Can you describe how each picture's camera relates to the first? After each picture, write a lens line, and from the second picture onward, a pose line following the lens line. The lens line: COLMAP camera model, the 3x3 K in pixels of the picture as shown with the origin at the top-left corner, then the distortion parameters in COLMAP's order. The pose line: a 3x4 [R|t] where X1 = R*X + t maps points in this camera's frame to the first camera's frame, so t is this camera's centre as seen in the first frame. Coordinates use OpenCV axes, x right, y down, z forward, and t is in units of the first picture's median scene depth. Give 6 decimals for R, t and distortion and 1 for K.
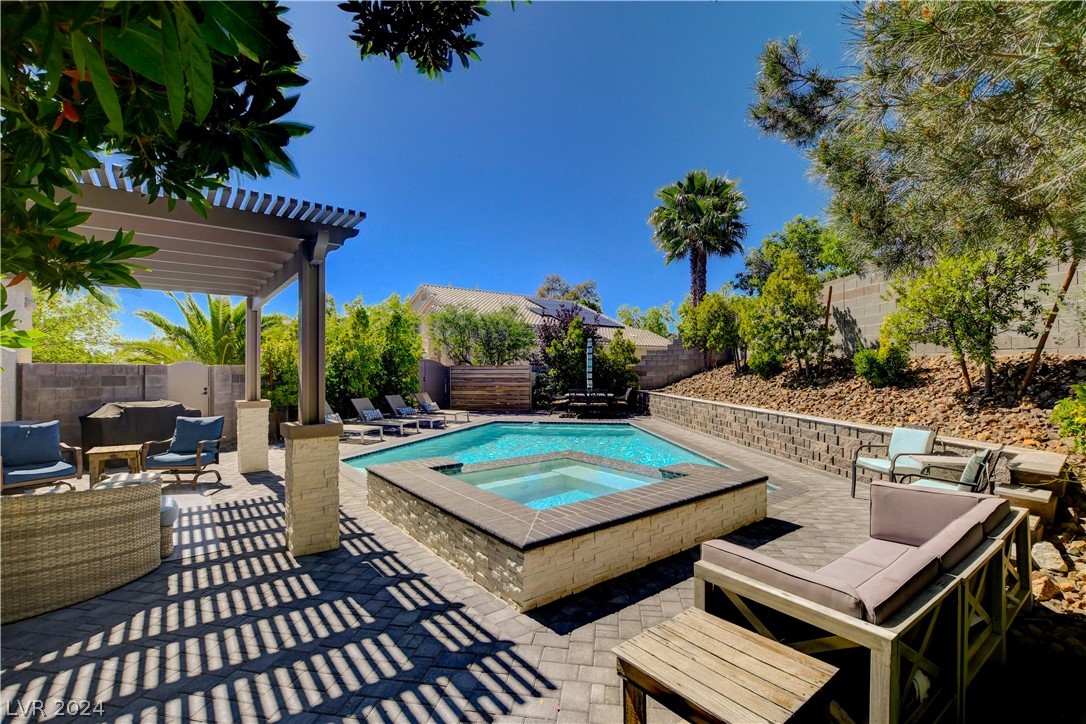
lens RADIAL K [[475.8, 0, 543.0], [0, 475.8, 362.0], [0, 0, 1]] dist [-0.029719, -0.000255]
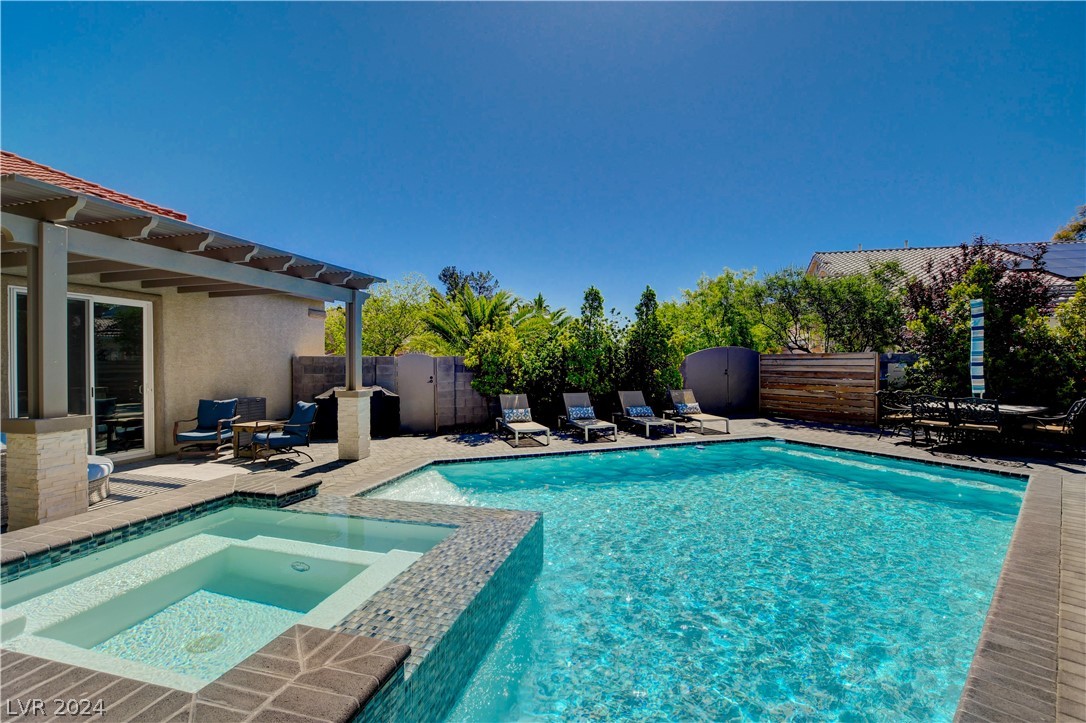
lens RADIAL K [[489.4, 0, 543.0], [0, 489.4, 361.5], [0, 0, 1]] dist [-0.030703, -0.000153]
pose [[0.619856, 0.000431, -0.784716, 0.215892], [0.014529, 0.999822, 0.012025, 0.005747], [0.784581, -0.018855, 0.619739, 0.305830]]
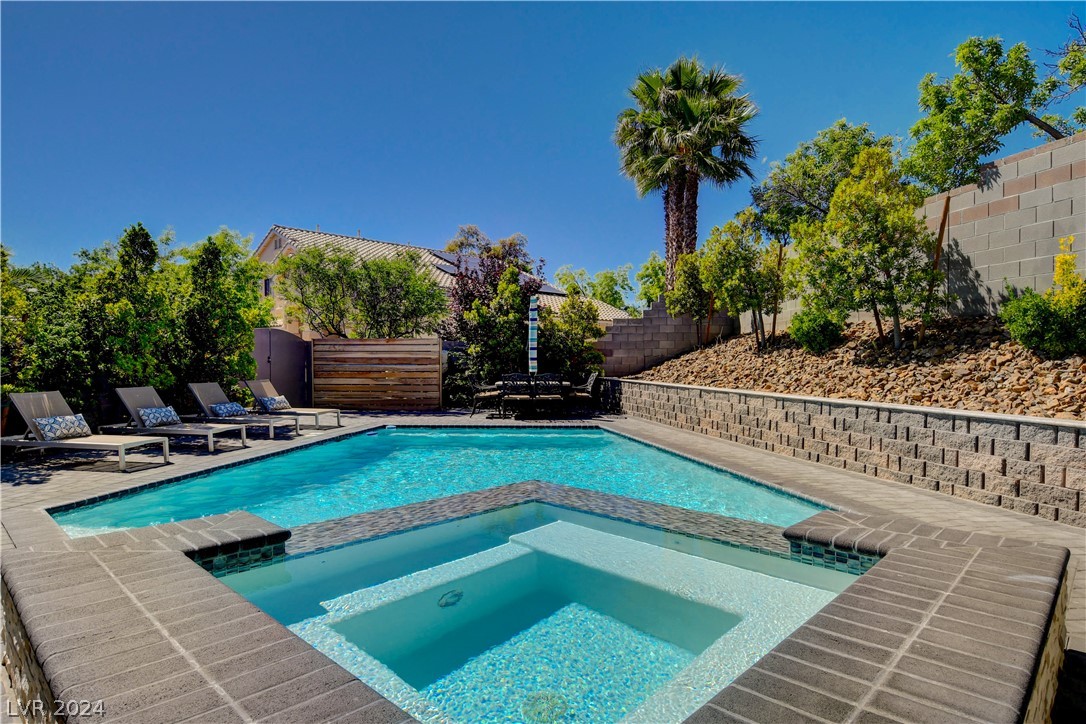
lens RADIAL K [[614.6, 0, 543.0], [0, 614.6, 362.0], [0, 0, 1]] dist [-0.029138, 0.000863]
pose [[0.988917, 0.002326, 0.148454, -0.013405], [-0.005560, 0.999756, 0.021373, 0.022362], [-0.148368, -0.021961, 0.988688, 0.170589]]
